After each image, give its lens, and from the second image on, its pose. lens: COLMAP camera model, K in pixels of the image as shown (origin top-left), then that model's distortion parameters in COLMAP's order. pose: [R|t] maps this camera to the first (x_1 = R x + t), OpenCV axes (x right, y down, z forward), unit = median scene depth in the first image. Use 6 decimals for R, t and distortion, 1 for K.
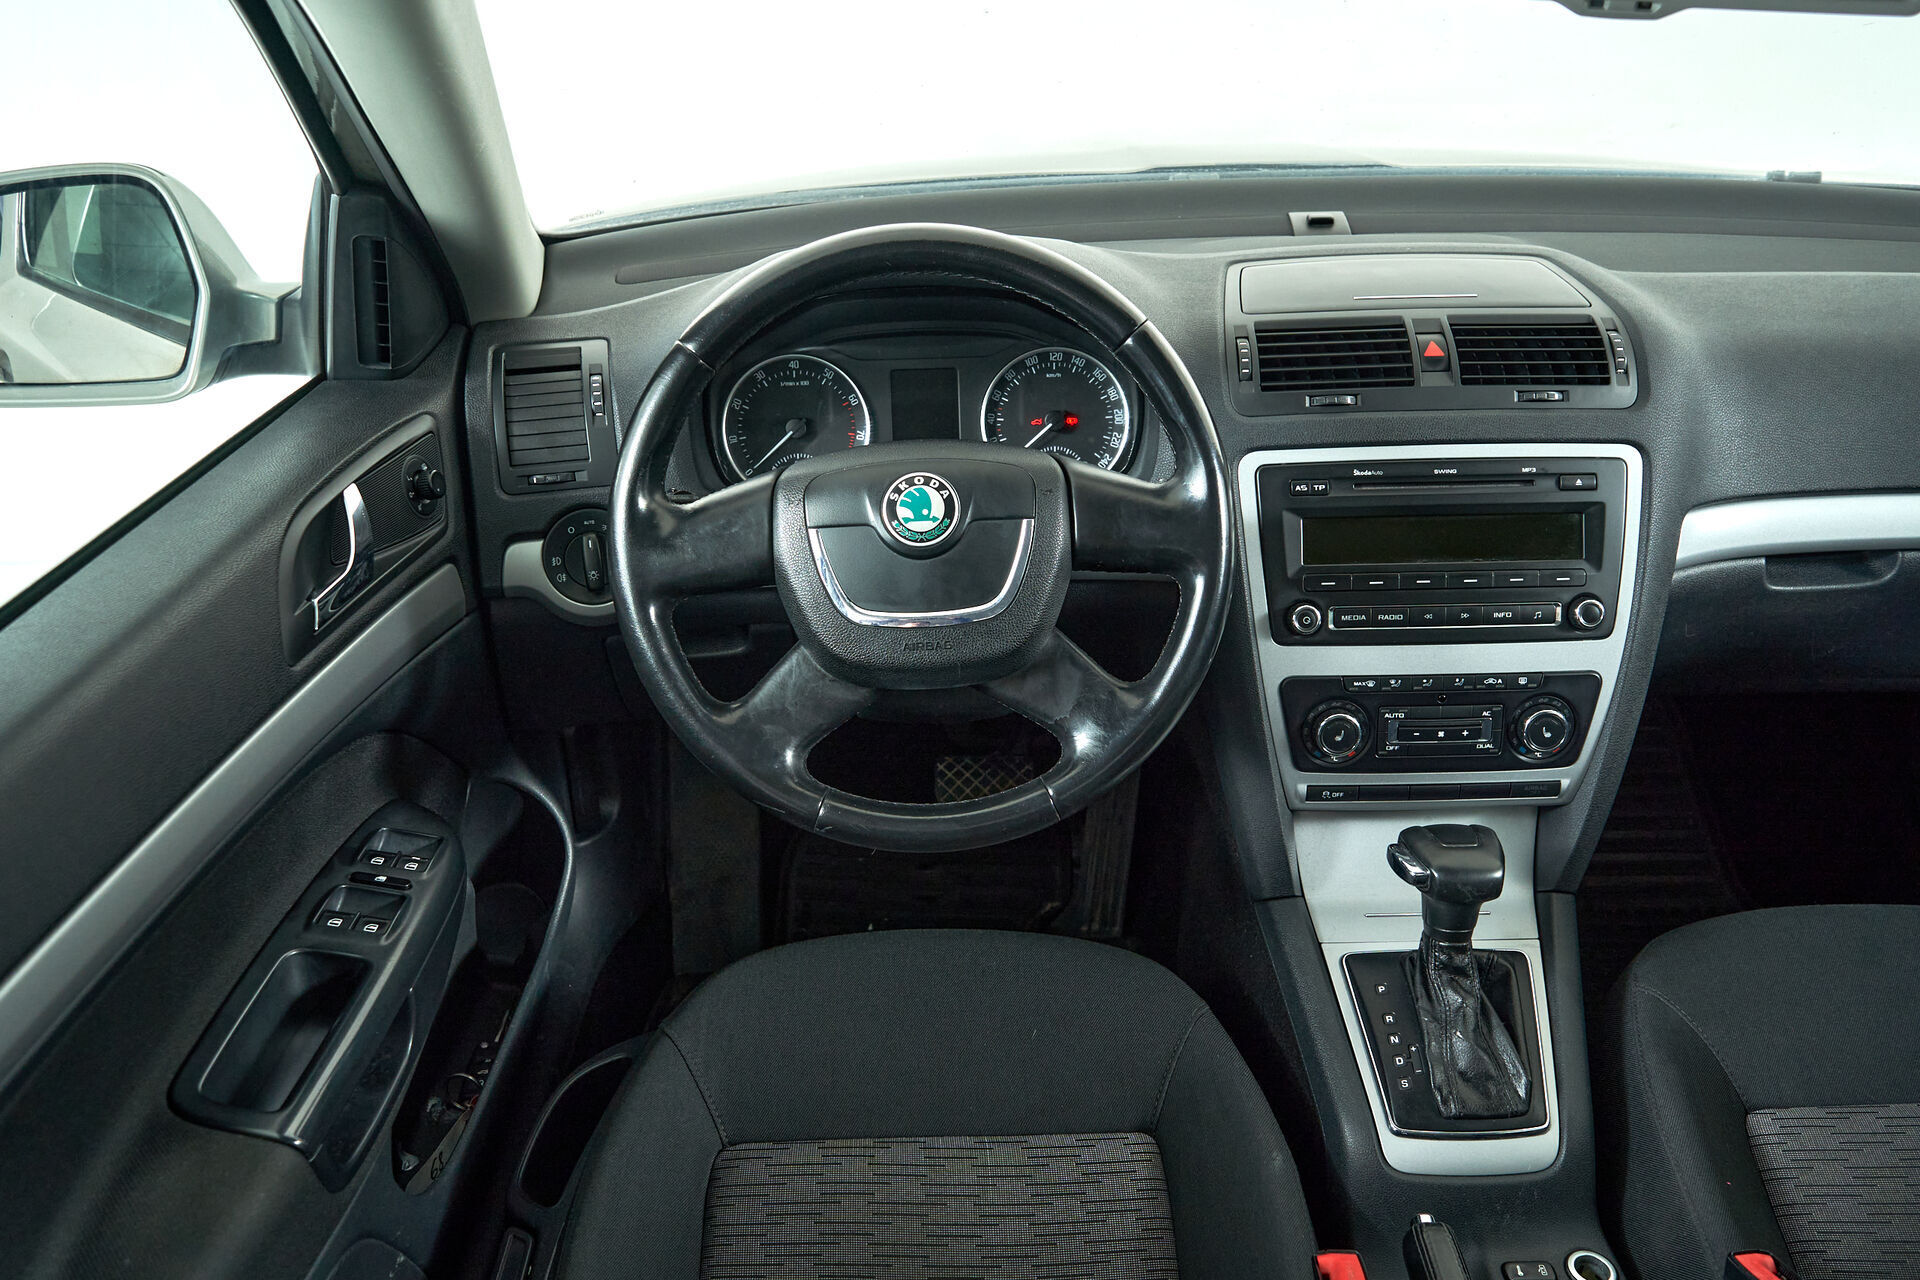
lens RADIAL K [[1562.3, 0, 975.8], [0, 1562.3, 646.4], [0, 0, 1]] dist [0.002524, 0.000456]
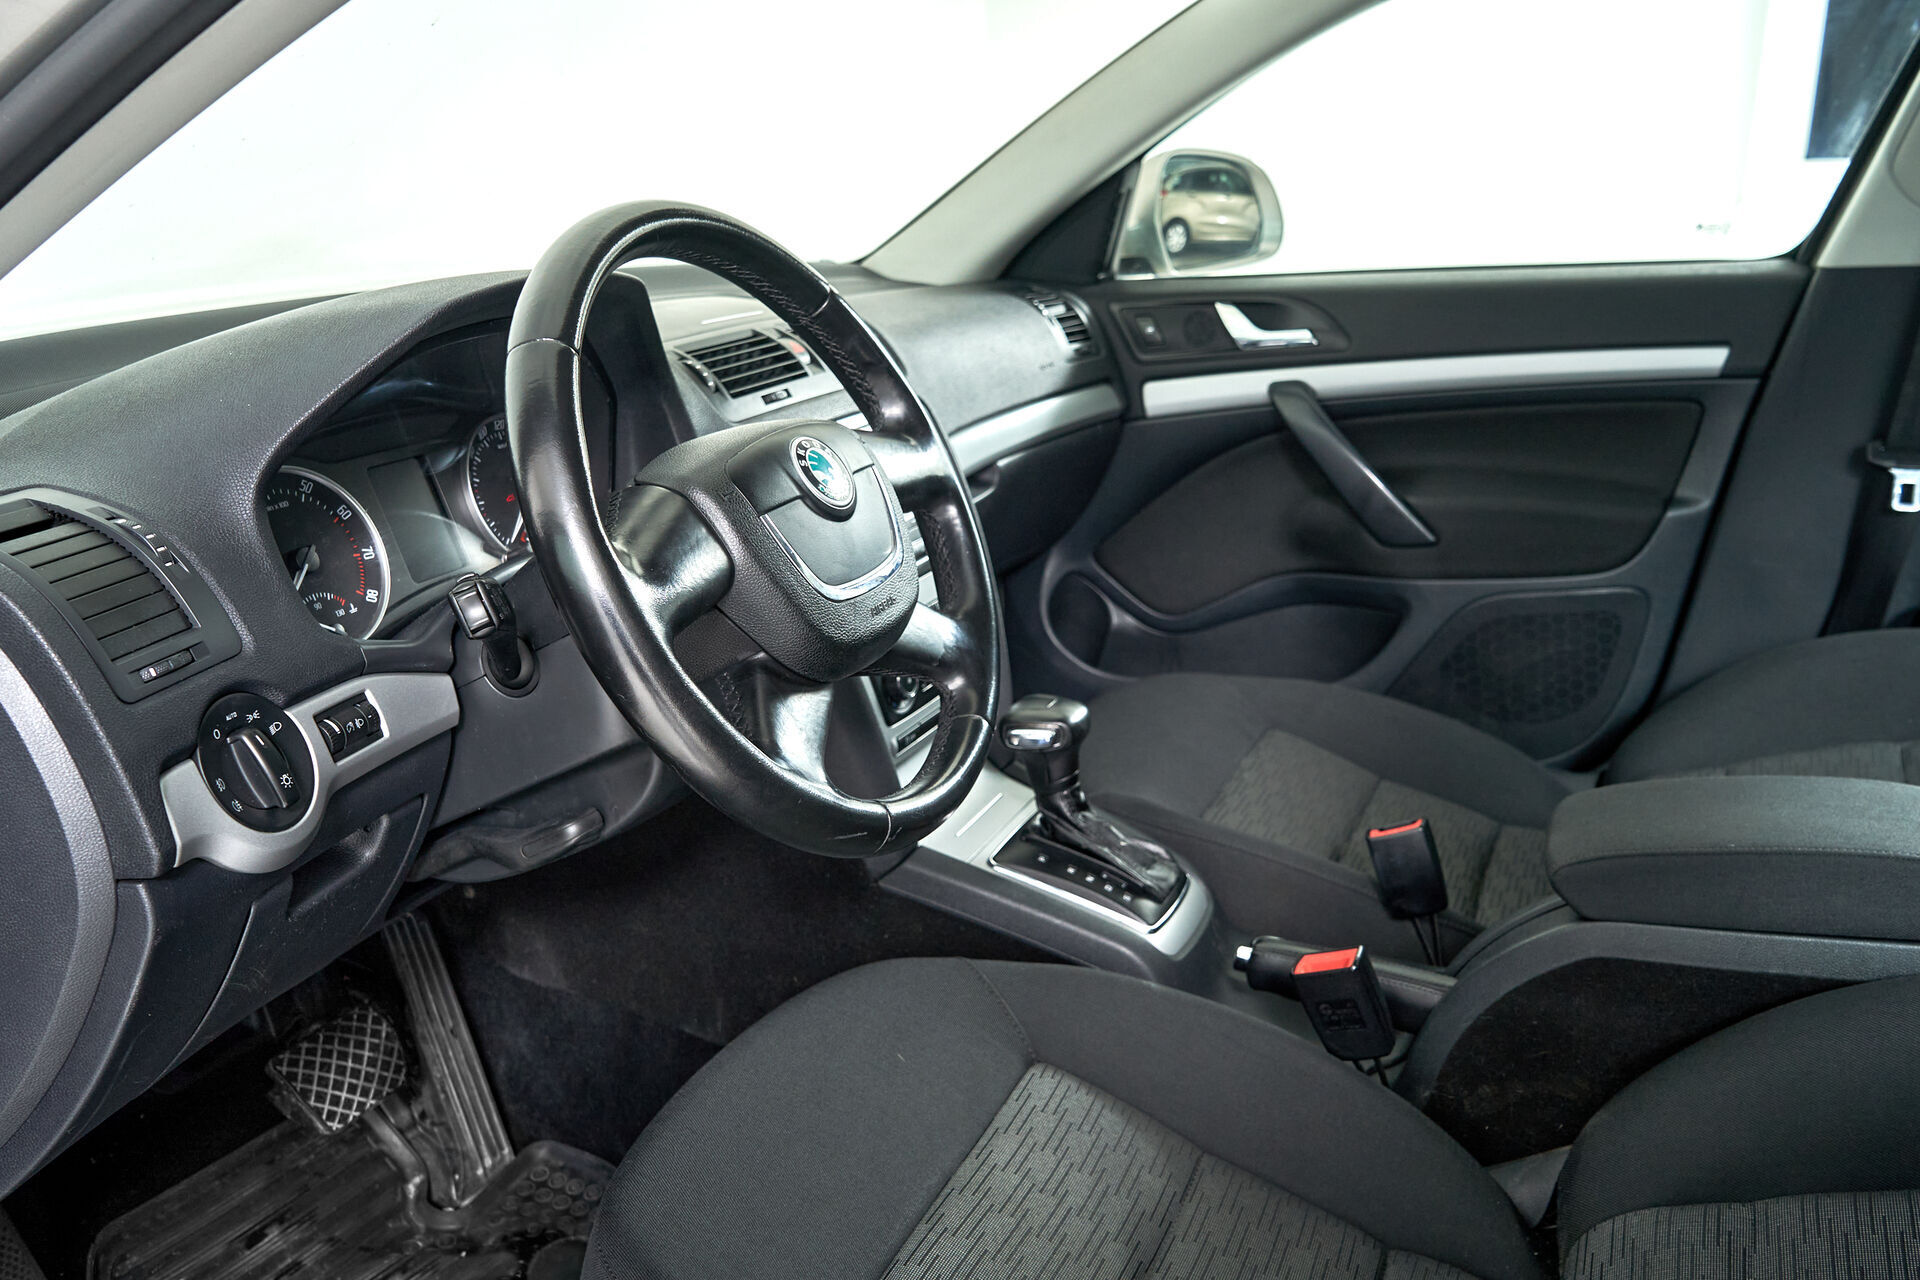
lens RADIAL K [[1562.3, 0, 978.0], [0, 1562.3, 643.0], [0, 0, 1]] dist [0.002524, 0.000456]
pose [[0.434643, -0.278344, 0.856511, -0.669625], [0.442589, 0.894290, 0.066026, -0.011274], [-0.784347, 0.350385, 0.511889, 0.408270]]
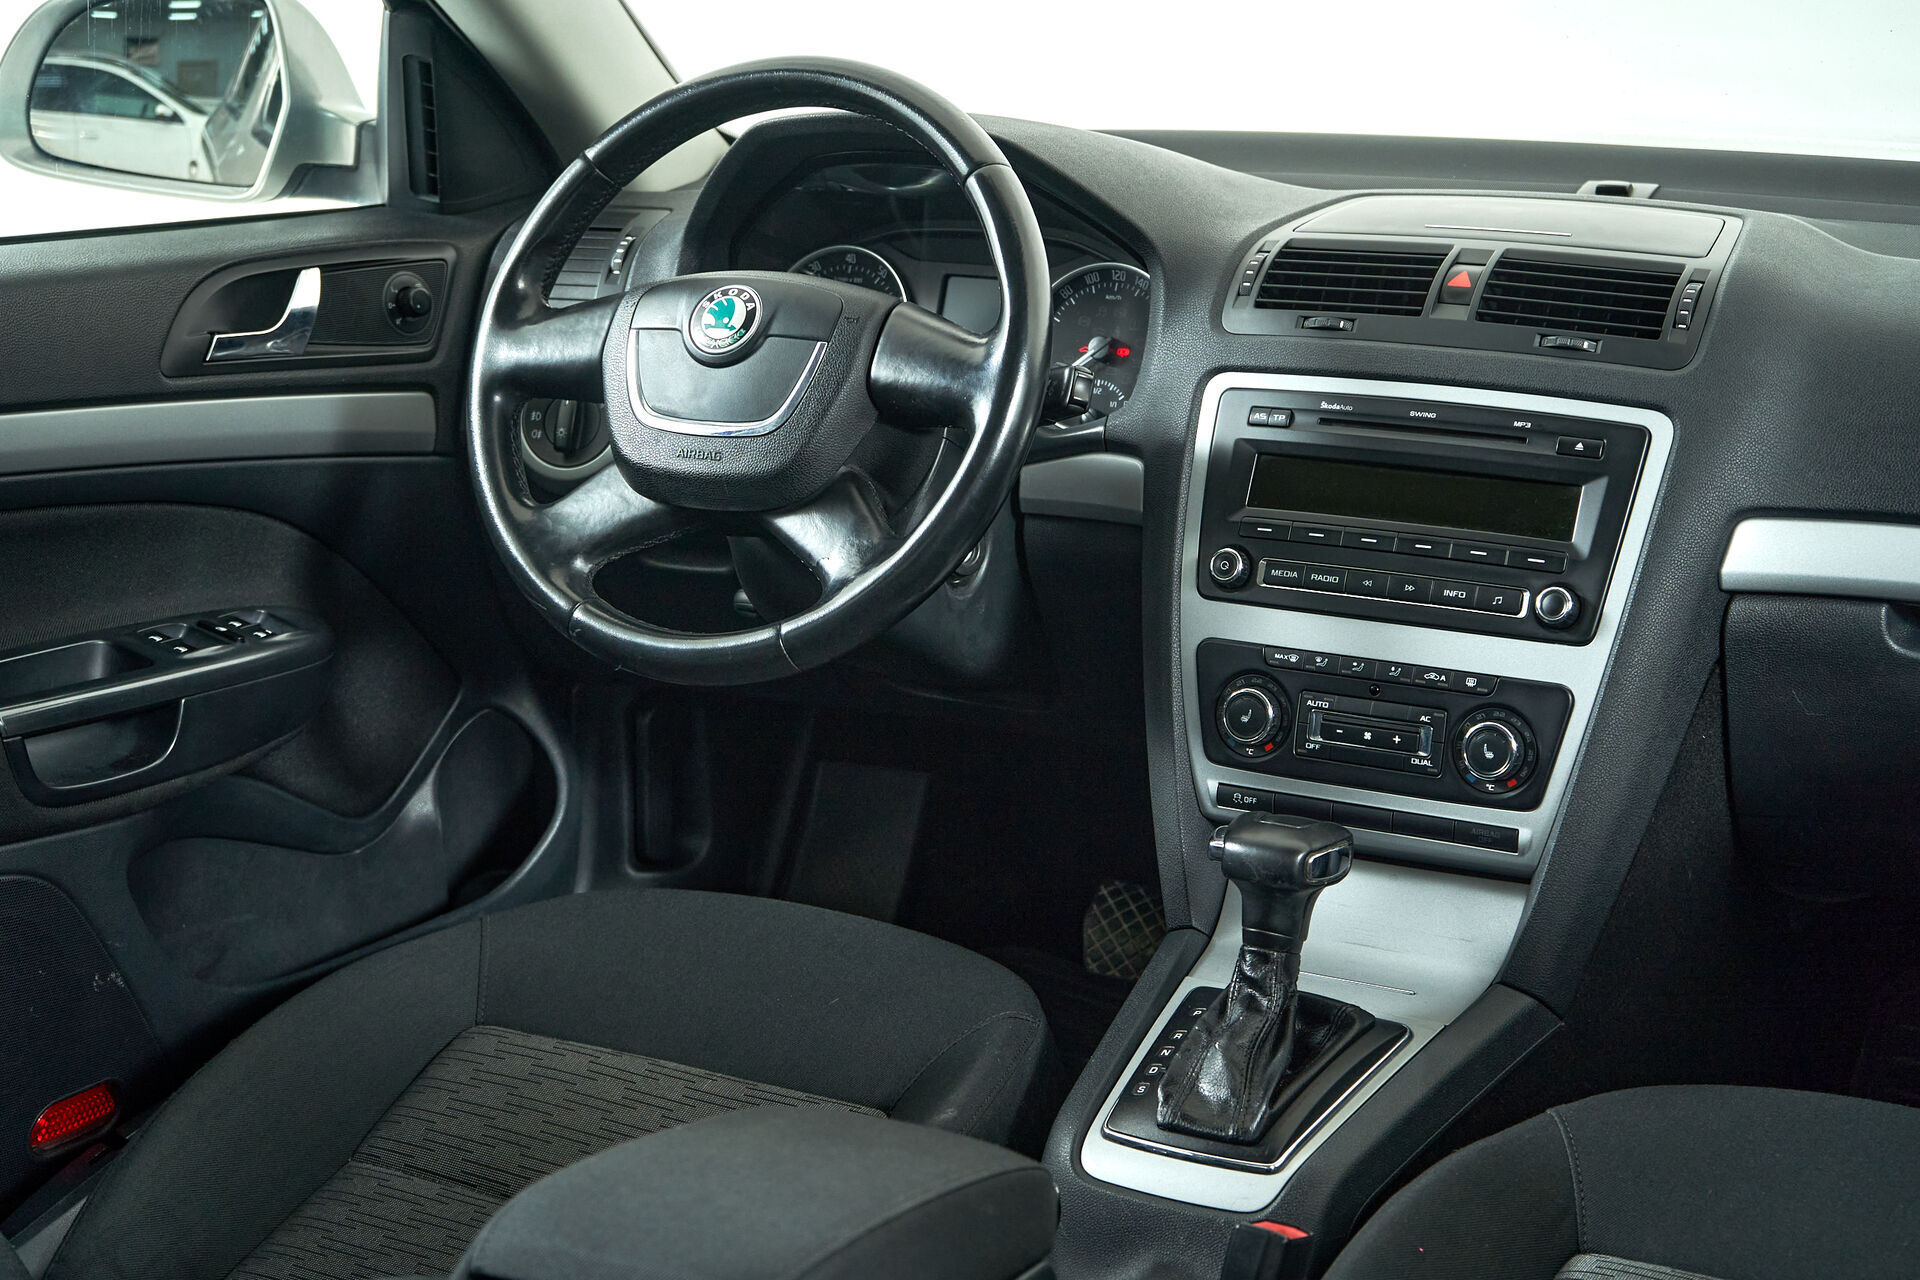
lens RADIAL K [[3300.5, 0, 968.8], [0, 3300.5, 641.5], [0, 0, 1]] dist [-0.032072, 0.000000]
pose [[0.864853, 0.138227, -0.482620, 0.936357], [-0.245980, 0.954718, -0.167355, 0.344949], [0.437633, 0.263452, 0.859692, -0.547452]]
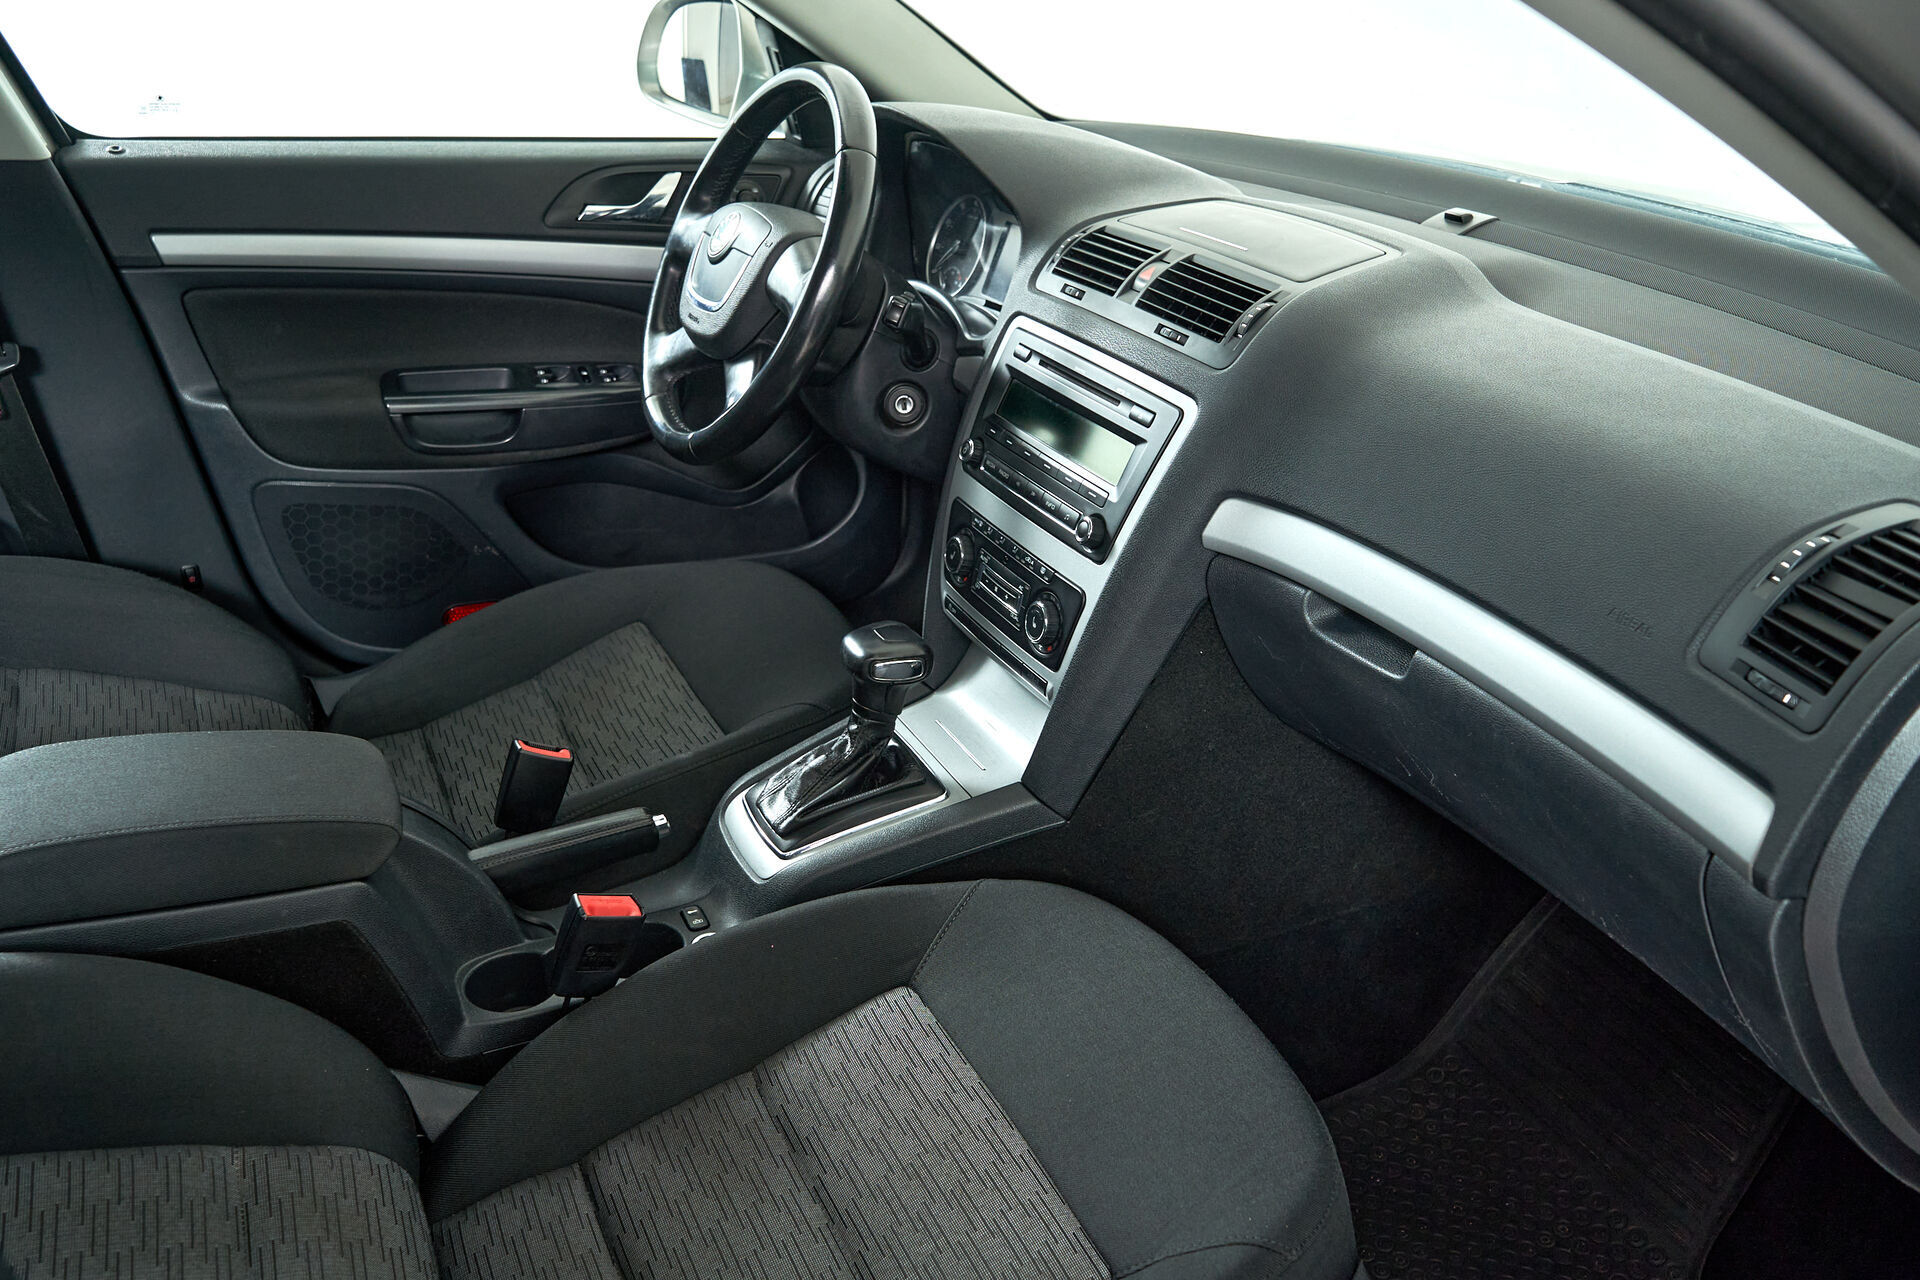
lens RADIAL K [[1562.3, 0, 957.2], [0, 1562.3, 650.4], [0, 0, 1]] dist [0.002524, 0.000456]
pose [[0.415664, 0.413998, -0.809832, 1.236141], [-0.445571, 0.868921, 0.215506, -0.138289], [0.792899, 0.271260, 0.545645, 0.378124]]
